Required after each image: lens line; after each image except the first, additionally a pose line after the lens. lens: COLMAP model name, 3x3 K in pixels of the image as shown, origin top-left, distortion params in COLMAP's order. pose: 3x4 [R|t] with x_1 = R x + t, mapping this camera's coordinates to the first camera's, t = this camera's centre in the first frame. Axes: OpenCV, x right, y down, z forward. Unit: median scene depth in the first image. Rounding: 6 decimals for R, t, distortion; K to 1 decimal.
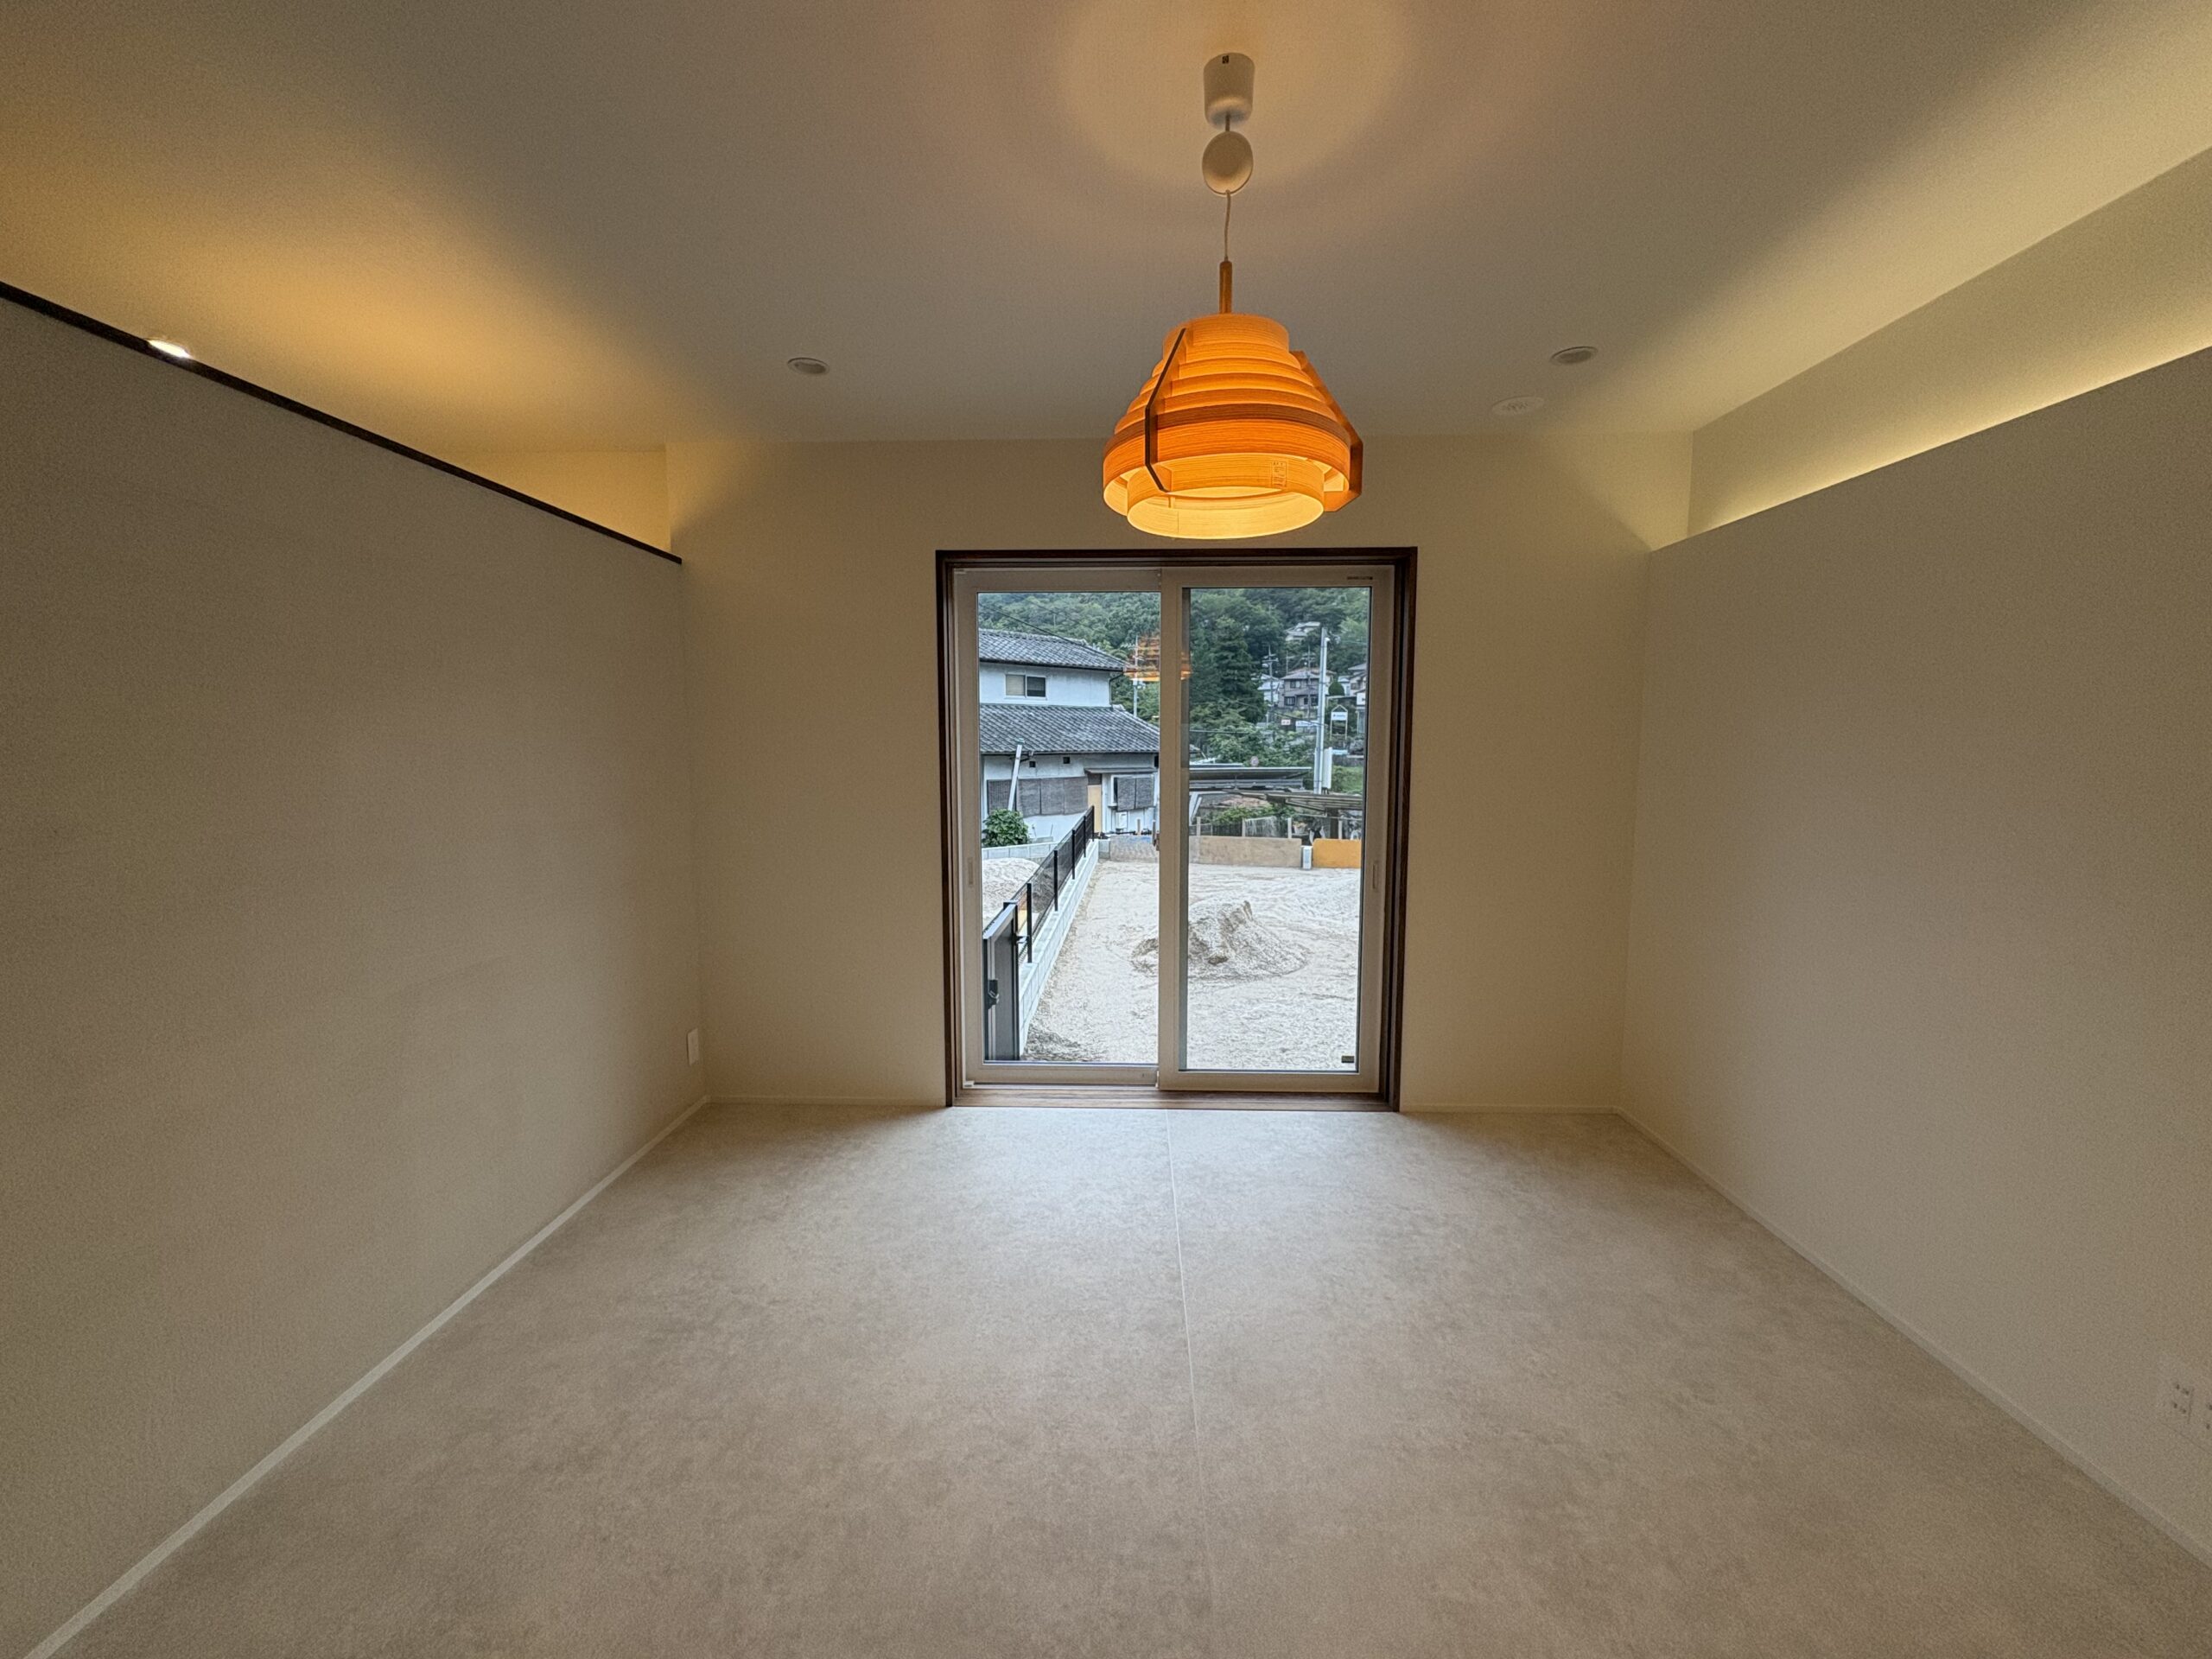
lens RADIAL K [[883.7, 0, 1114.5], [0, 883.7, 826.9], [0, 0, 1]] dist [-0.001442, 0.000052]
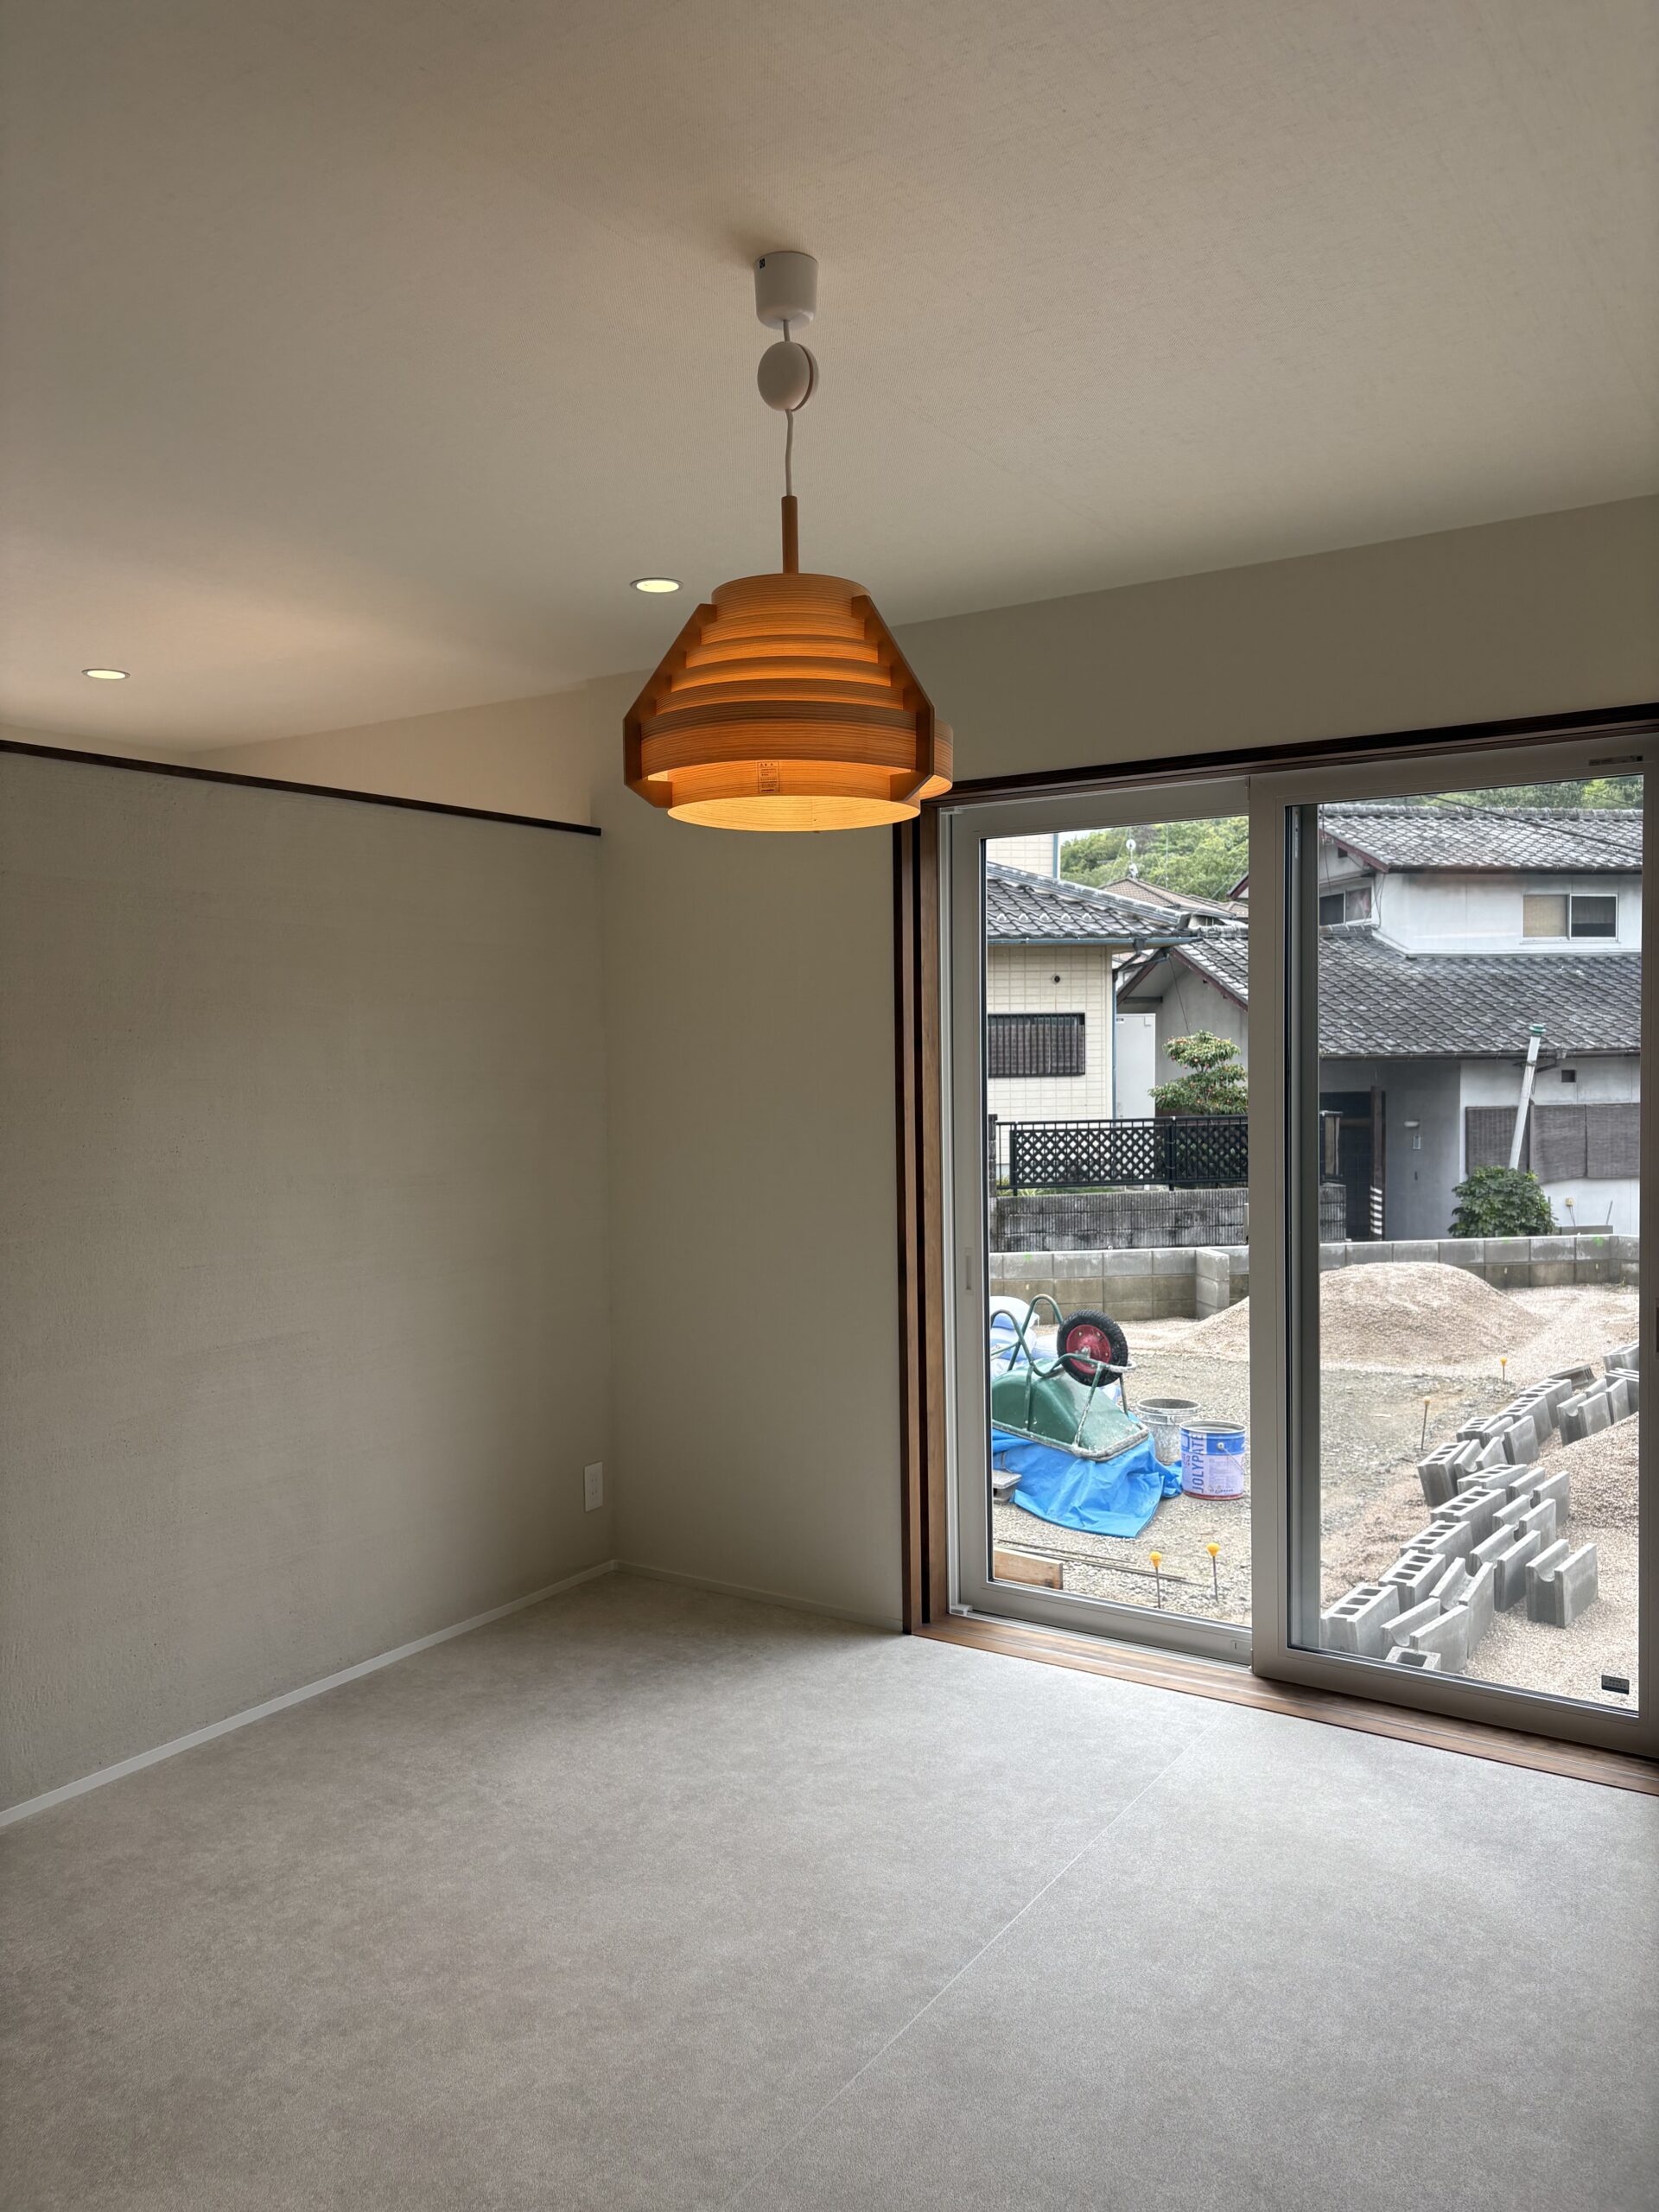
lens RADIAL K [[1686.1, 0, 829.5], [0, 1686.1, 1106.0], [0, 0, 1]] dist [0.033699, -0.027267]
pose [[0.850176, 0.009668, -0.526410, 0.407431], [-0.035825, 0.998576, -0.039519, -0.017014], [0.525278, 0.052456, 0.849312, -0.097903]]
